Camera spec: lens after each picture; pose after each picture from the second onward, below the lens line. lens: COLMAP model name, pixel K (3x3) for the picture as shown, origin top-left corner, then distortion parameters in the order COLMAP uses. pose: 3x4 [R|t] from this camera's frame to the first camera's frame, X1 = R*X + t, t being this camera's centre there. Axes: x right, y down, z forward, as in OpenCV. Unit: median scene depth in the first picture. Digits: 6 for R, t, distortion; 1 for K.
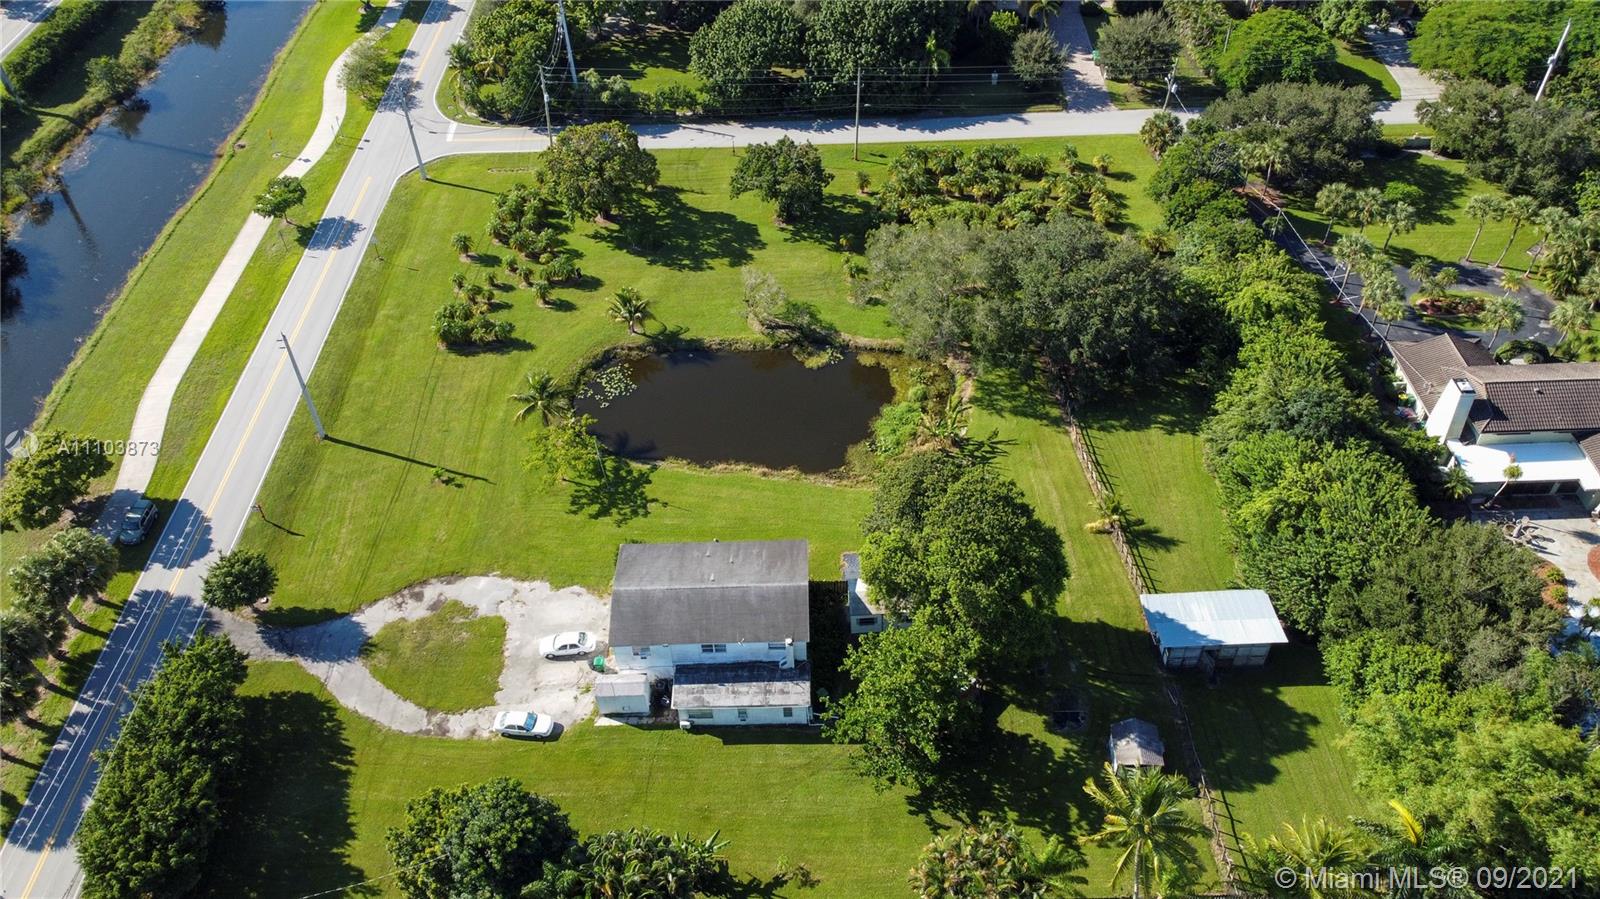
lens RADIAL K [[1206.4, 0, 810.5], [0, 1206.4, 449.7], [0, 0, 1]] dist [0.001423, -0.004696]
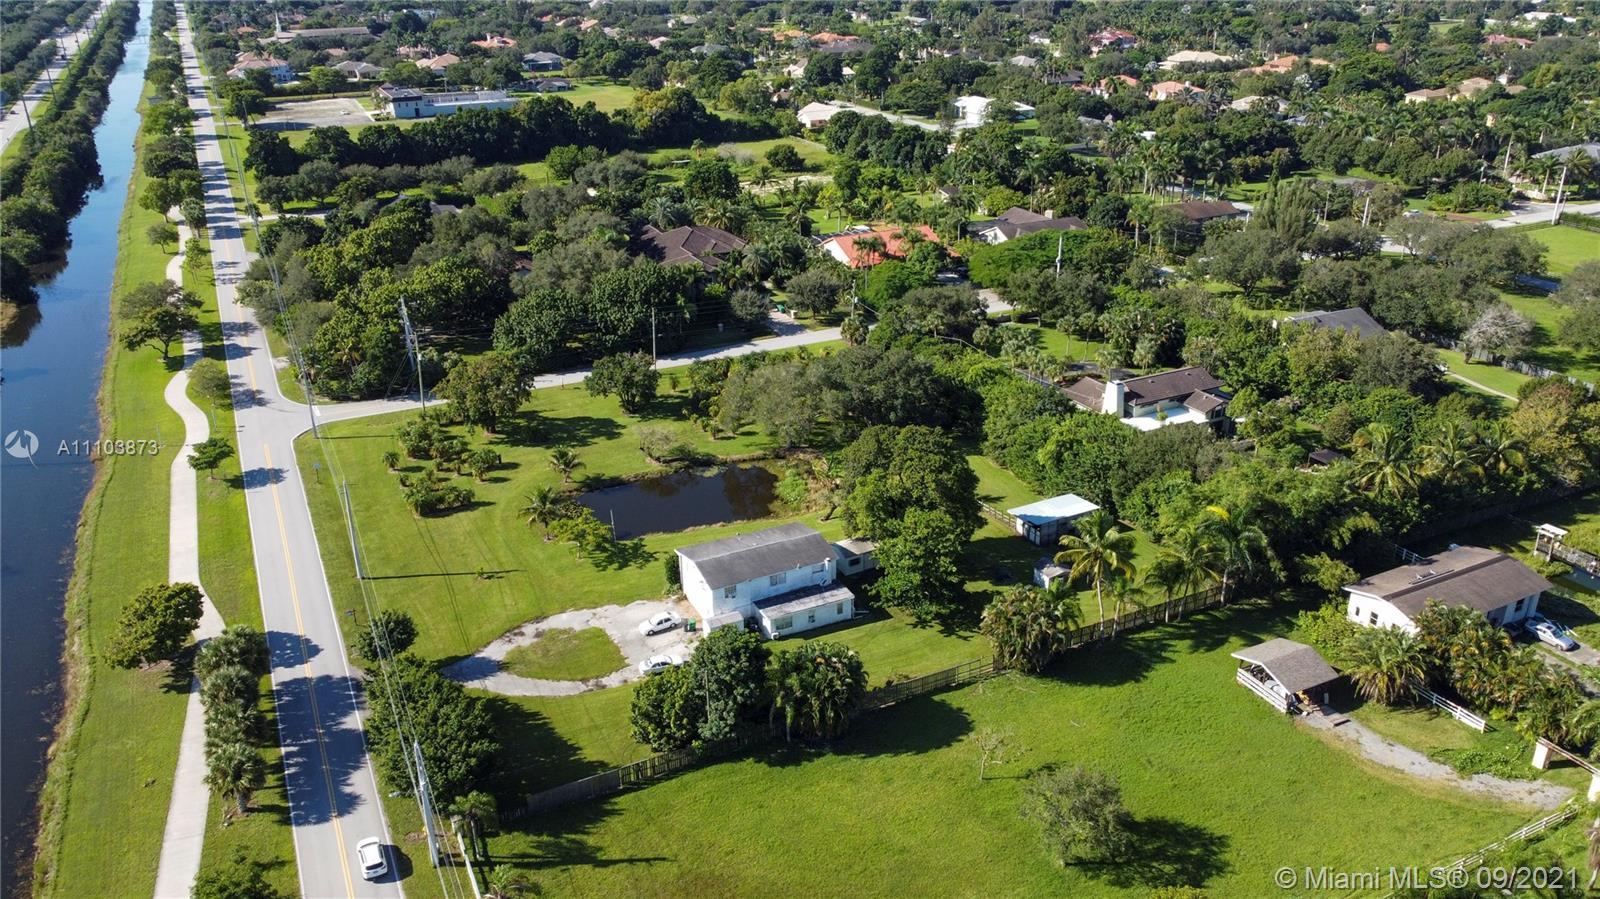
lens RADIAL K [[1206.4, 0, 810.5], [0, 1206.4, 449.7], [0, 0, 1]] dist [0.001423, -0.004696]
pose [[0.898863, -0.153835, 0.410341, -0.406553], [0.292057, 0.908393, -0.299208, 0.310554], [-0.326722, 0.388790, 0.861449, -0.193999]]
